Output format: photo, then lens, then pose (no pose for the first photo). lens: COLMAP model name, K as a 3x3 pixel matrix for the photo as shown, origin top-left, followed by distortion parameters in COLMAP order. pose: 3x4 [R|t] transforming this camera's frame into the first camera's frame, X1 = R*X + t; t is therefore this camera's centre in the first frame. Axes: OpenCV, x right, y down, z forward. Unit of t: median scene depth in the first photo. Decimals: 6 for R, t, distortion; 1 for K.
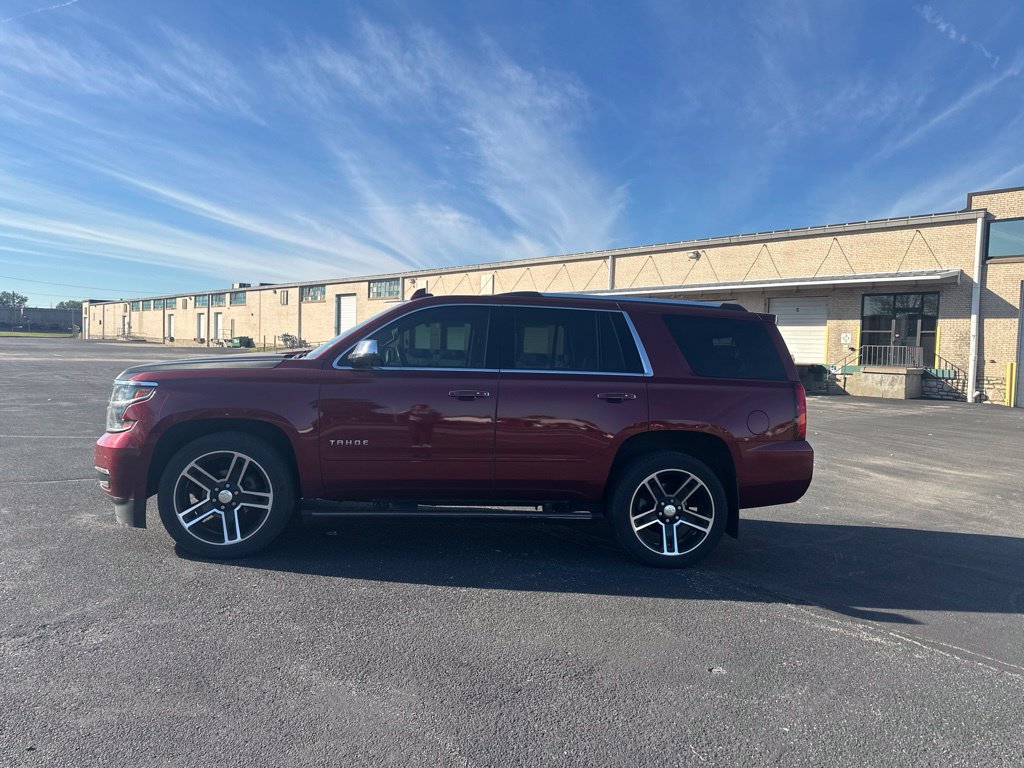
lens RADIAL K [[748.2, 0, 498.7], [0, 748.2, 379.7], [0, 0, 1]] dist [0.028583, -0.042569]
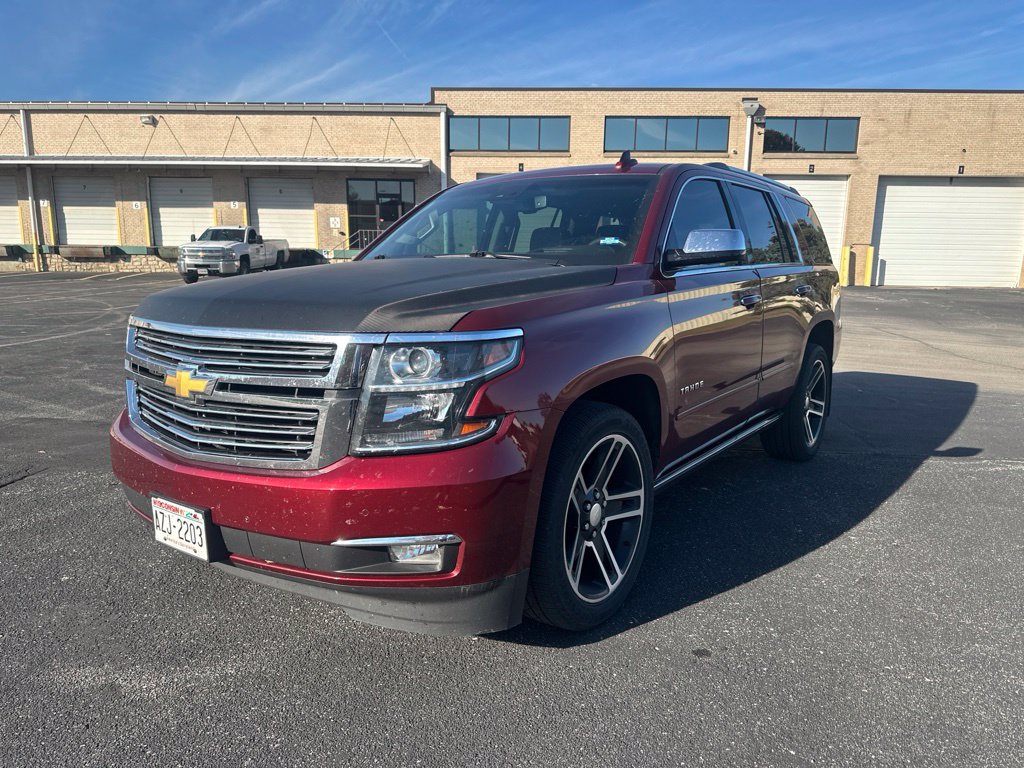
lens RADIAL K [[734.7, 0, 529.3], [0, 734.7, 408.2], [0, 0, 1]] dist [0.009109, -0.006136]
pose [[0.657982, -0.183407, 0.730357, -0.158387], [0.040135, 0.977049, 0.209199, -0.008002], [-0.751963, -0.108336, 0.650242, 0.139188]]
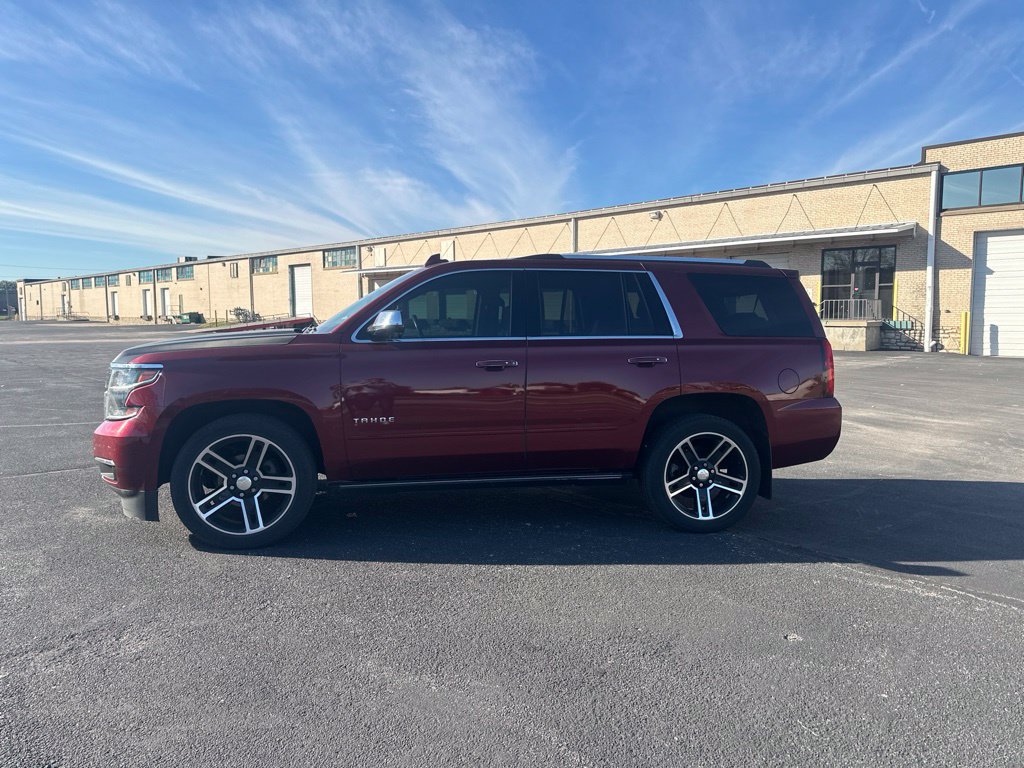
lens RADIAL K [[747.7, 0, 507.3], [0, 747.7, 384.5], [0, 0, 1]] dist [0.024969, -0.038163]
pose [[0.996811, -0.040726, 0.068619, -0.019382], [0.037144, 0.997920, 0.052685, -0.000873], [-0.070622, -0.049968, 0.996251, 0.010485]]
